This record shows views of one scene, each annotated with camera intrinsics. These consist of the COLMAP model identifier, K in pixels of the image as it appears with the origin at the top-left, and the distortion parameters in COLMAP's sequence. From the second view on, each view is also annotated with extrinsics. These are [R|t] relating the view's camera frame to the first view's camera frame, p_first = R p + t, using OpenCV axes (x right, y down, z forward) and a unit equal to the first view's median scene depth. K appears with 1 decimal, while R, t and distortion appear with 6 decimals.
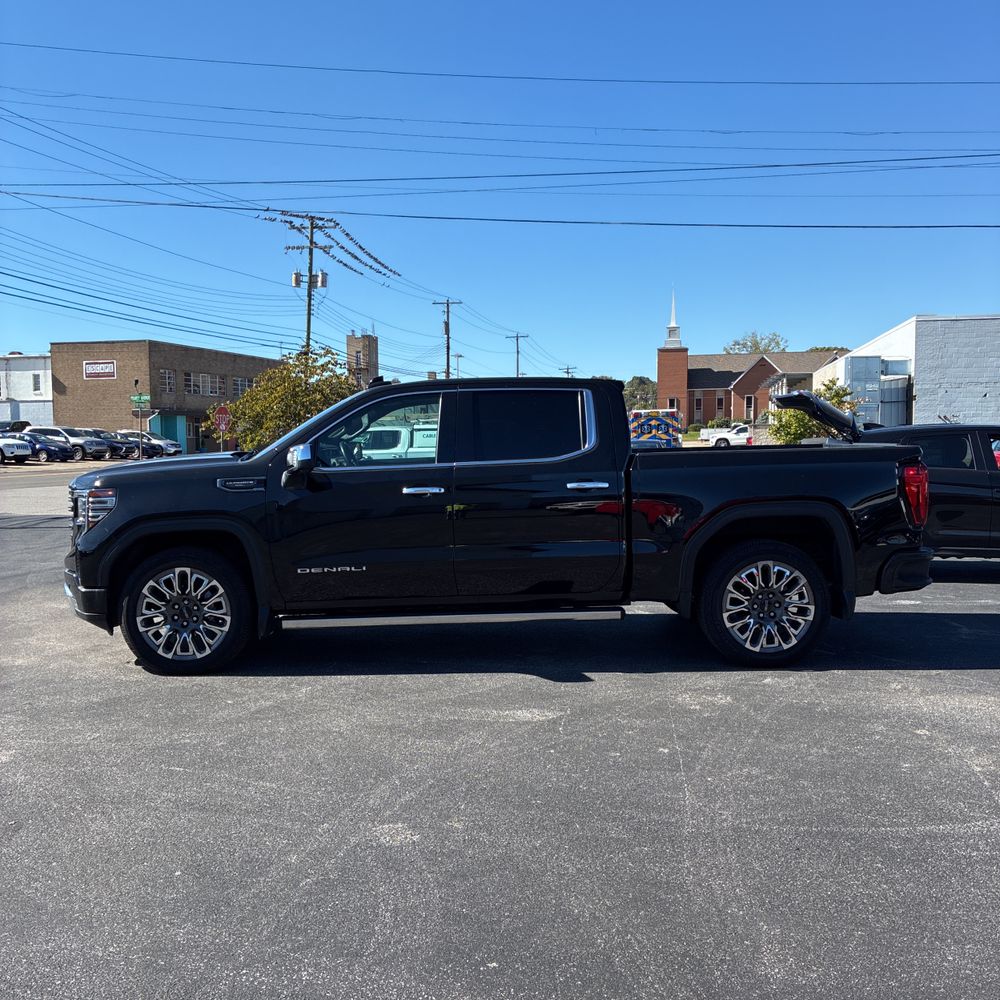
lens RADIAL K [[1048.1, 0, 504.2], [0, 1048.1, 461.7], [0, 0, 1]] dist [0.018526, -0.008832]
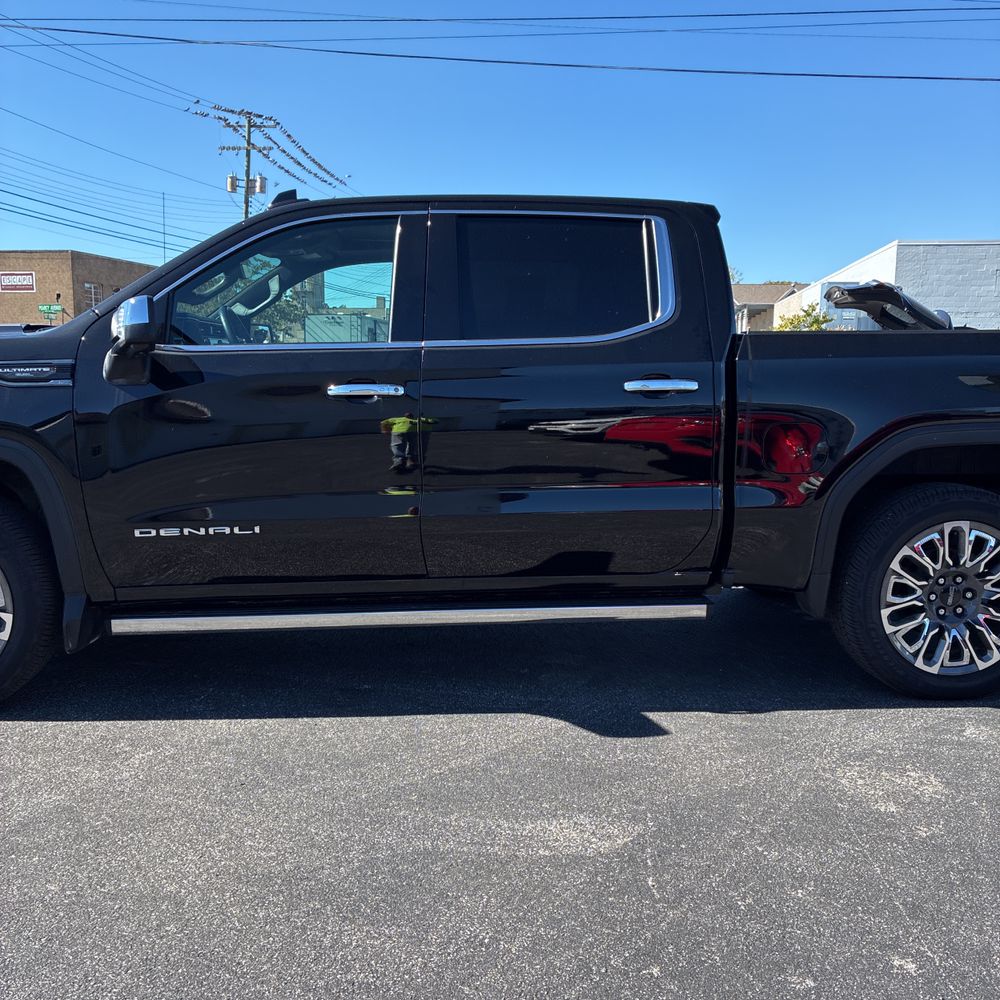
lens RADIAL K [[1048.1, 0, 504.2], [0, 1048.1, 461.7], [0, 0, 1]] dist [0.018526, -0.008832]
pose [[0.998719, 0.011527, 0.049264, -0.030432], [-0.014702, 0.997804, 0.064579, 0.027696], [-0.048411, -0.065220, 0.996696, 0.431082]]
